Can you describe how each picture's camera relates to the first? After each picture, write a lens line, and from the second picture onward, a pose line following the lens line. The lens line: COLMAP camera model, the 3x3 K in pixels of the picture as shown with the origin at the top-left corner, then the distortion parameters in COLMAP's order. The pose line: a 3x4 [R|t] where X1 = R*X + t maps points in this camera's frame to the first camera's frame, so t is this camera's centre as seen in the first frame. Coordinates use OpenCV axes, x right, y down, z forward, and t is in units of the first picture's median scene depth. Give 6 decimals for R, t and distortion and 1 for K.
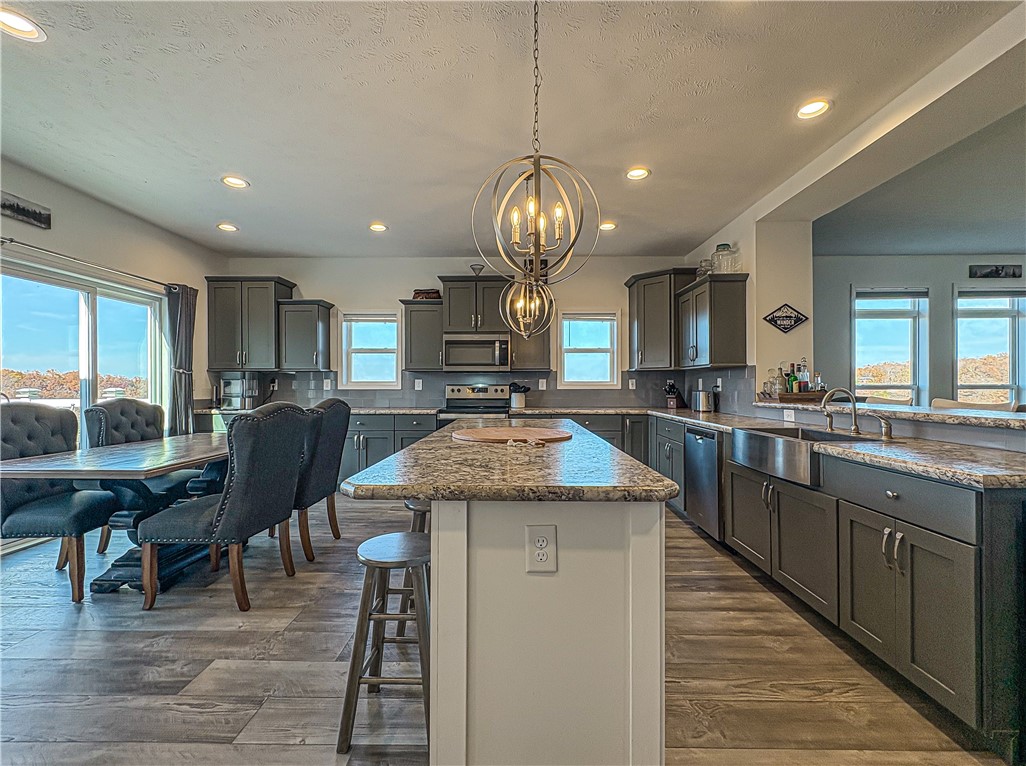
lens RADIAL K [[447.0, 0, 511.9], [0, 447.0, 382.8], [0, 0, 1]] dist [0.002695, 0.000534]
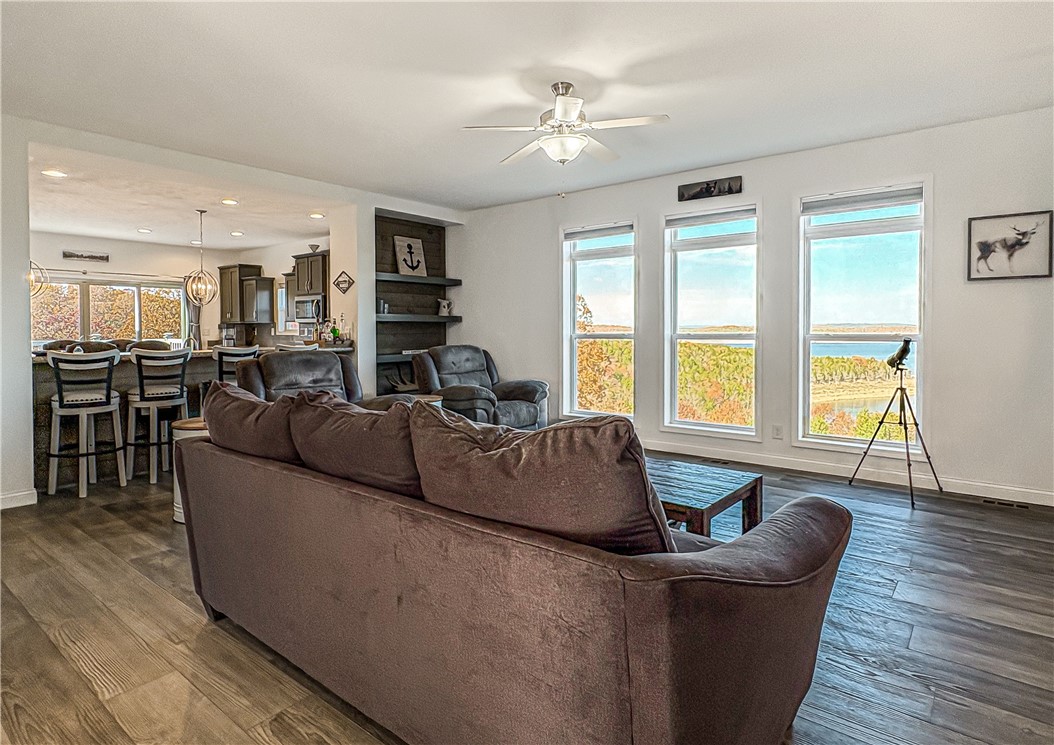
lens RADIAL K [[589.1, 0, 543.9], [0, 589.1, 335.8], [0, 0, 1]] dist [0.004966, 0.000427]
pose [[0.790231, 0.005859, -0.612780, 1.676277], [0.005087, 0.999857, 0.016121, -0.012284], [0.612787, -0.015856, 0.790089, 0.011792]]
